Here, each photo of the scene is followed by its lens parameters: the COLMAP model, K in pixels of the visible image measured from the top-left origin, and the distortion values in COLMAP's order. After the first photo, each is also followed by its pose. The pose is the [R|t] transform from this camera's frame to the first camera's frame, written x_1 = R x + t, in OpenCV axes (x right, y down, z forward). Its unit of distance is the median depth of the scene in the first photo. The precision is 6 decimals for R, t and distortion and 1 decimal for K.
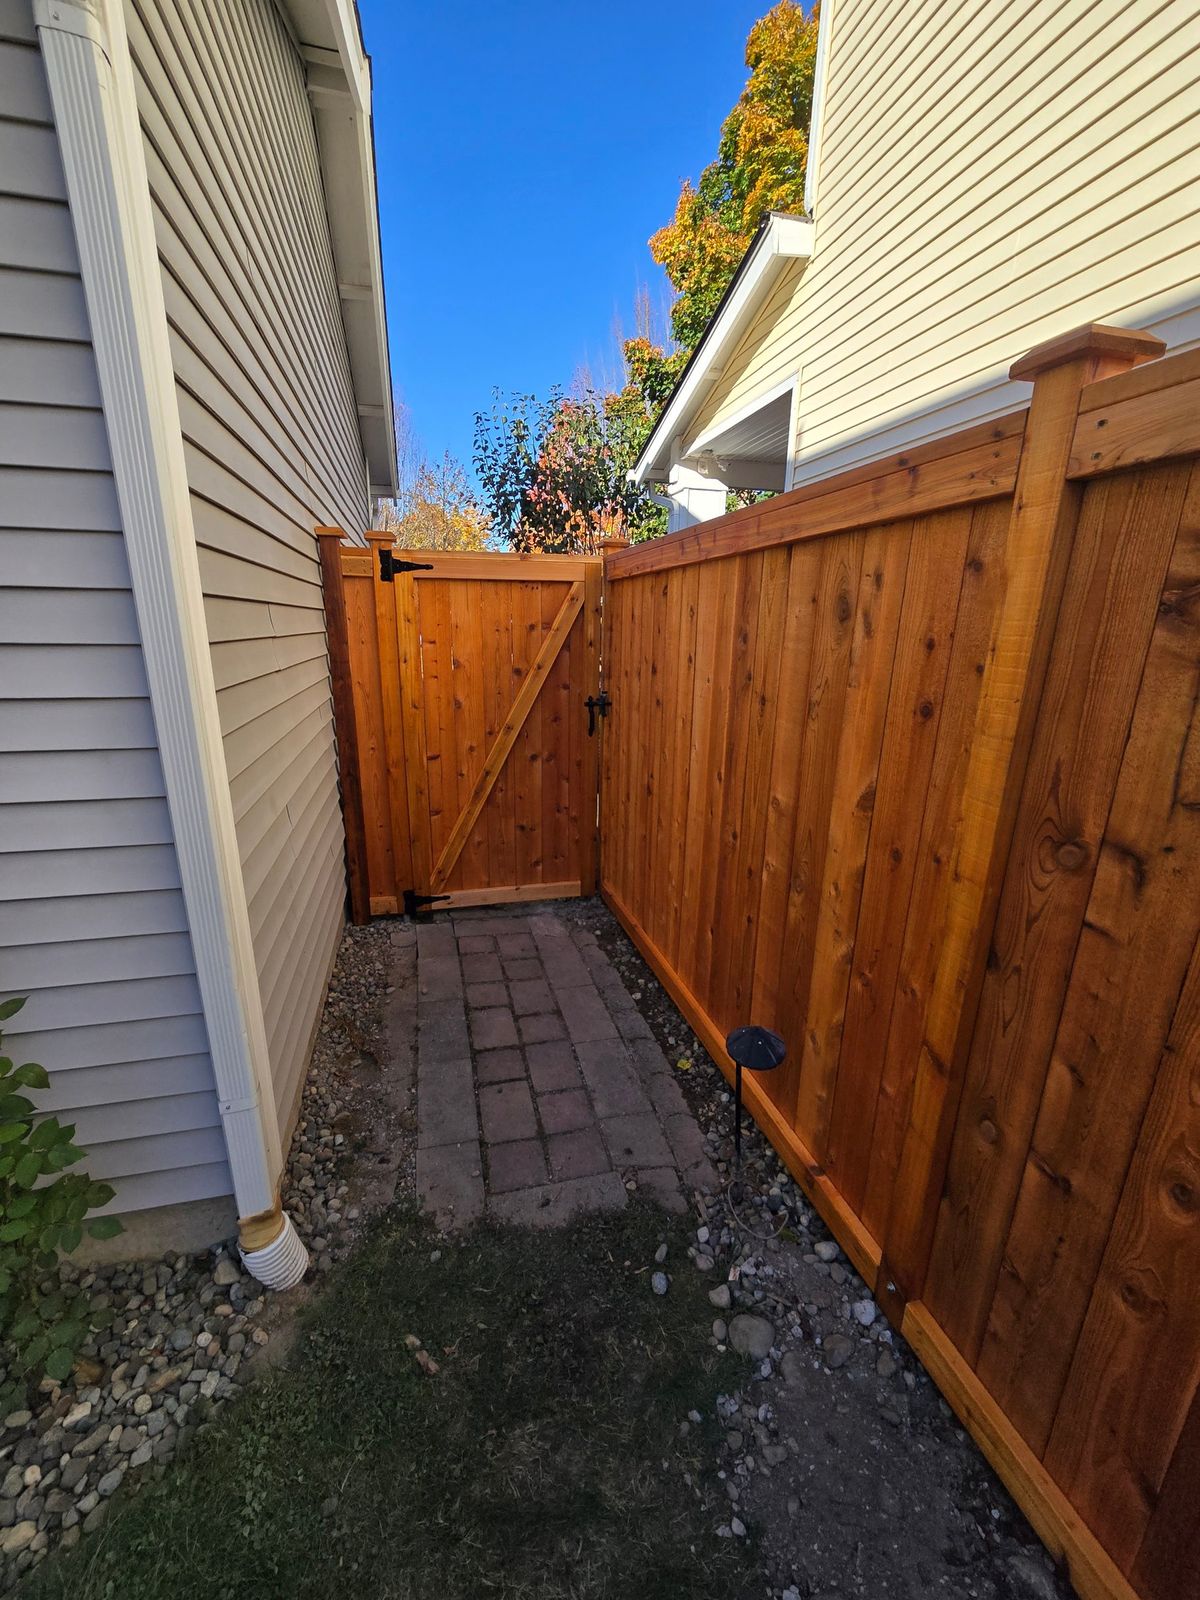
lens RADIAL K [[658.5, 0, 595.6], [0, 658.5, 794.7], [0, 0, 1]] dist [0.002712, -0.003445]
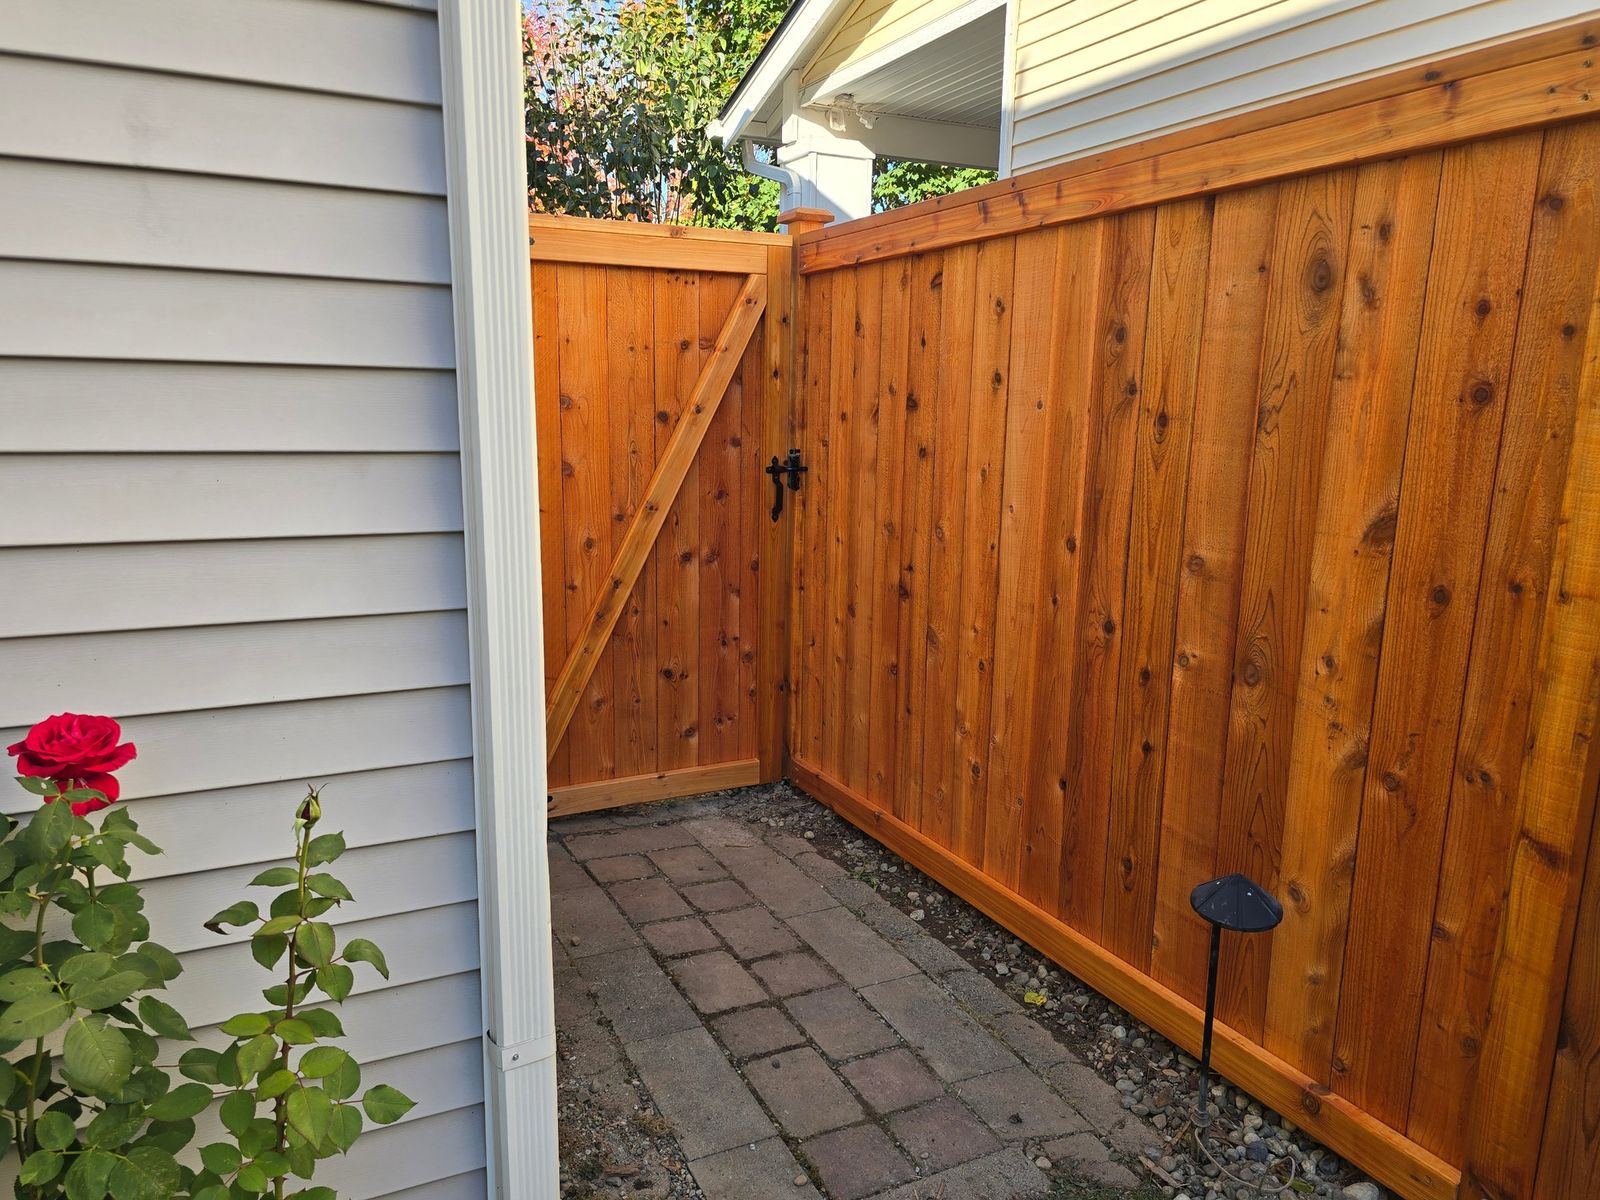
lens RADIAL K [[1127.2, 0, 798.0], [0, 1127.2, 601.5], [0, 0, 1]] dist [0.066286, -0.064766]
pose [[0.976896, -0.037879, 0.210332, -0.343119], [0.053077, 0.996334, -0.067086, 0.097319], [-0.207019, 0.076700, 0.975326, -0.066793]]
